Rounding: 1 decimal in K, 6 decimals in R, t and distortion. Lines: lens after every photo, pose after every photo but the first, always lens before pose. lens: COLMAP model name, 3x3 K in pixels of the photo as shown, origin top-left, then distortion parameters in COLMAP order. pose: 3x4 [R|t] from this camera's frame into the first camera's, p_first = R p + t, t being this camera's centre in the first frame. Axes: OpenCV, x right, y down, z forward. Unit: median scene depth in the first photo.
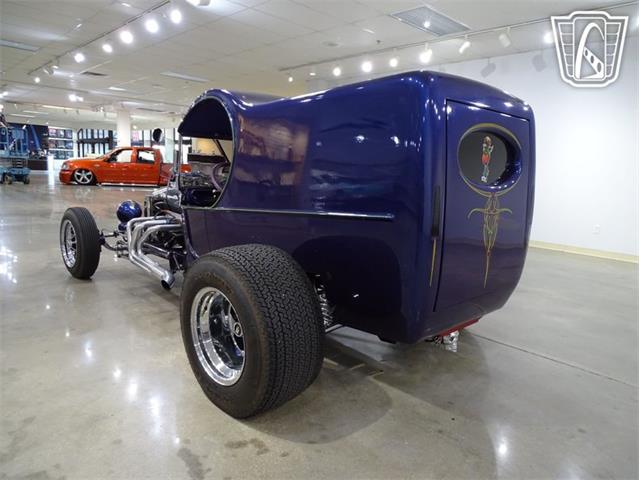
lens RADIAL K [[453.8, 0, 322.5], [0, 453.8, 241.9], [0, 0, 1]] dist [-0.001508, -0.002903]
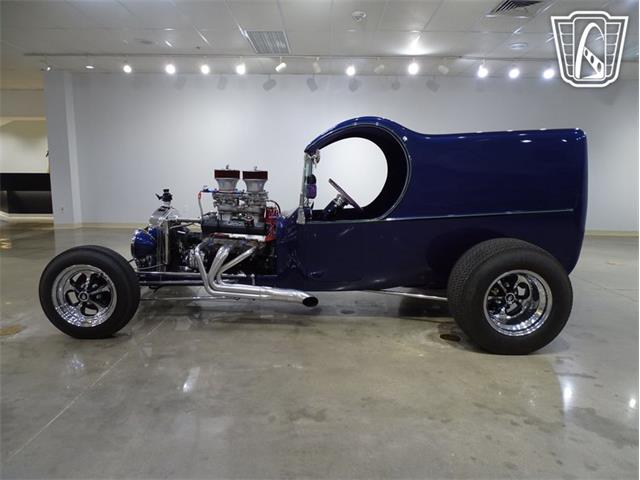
lens RADIAL K [[453.8, 0, 322.0], [0, 453.8, 241.8], [0, 0, 1]] dist [-0.001508, -0.002903]
pose [[0.700029, -0.144202, 0.699403, -0.496162], [0.137247, 0.988309, 0.066399, -0.049159], [-0.700801, 0.049510, 0.711637, 0.121084]]
